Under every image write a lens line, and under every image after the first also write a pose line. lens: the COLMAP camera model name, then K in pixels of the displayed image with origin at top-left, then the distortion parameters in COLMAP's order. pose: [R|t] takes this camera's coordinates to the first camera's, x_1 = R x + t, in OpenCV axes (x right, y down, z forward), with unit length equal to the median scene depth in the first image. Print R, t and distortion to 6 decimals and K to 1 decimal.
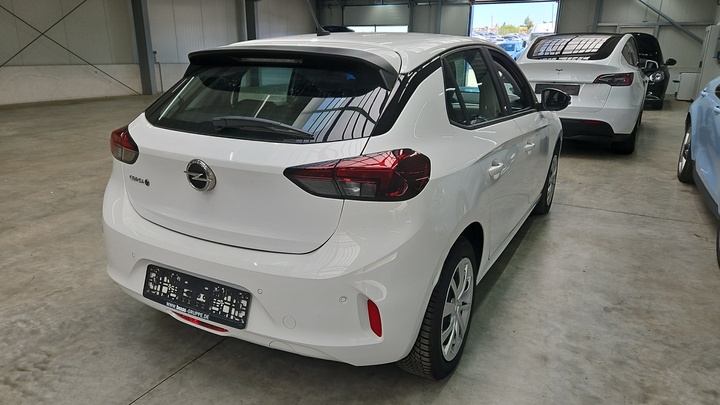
lens RADIAL K [[509.3, 0, 360.0], [0, 509.3, 202.5], [0, 0, 1]] dist [0.030551, 0.001215]
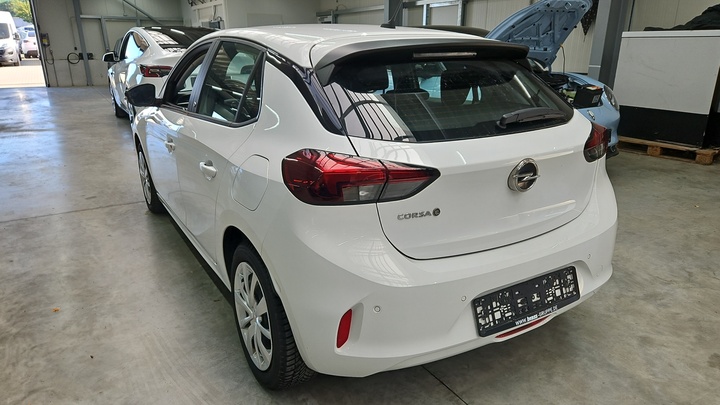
lens RADIAL K [[509.3, 0, 360.0], [0, 509.3, 202.5], [0, 0, 1]] dist [0.030551, 0.001215]
pose [[0.509025, -0.280112, 0.813899, -1.148226], [0.270265, 0.949759, 0.157841, -0.216722], [-0.817221, 0.139623, 0.559156, 0.656256]]
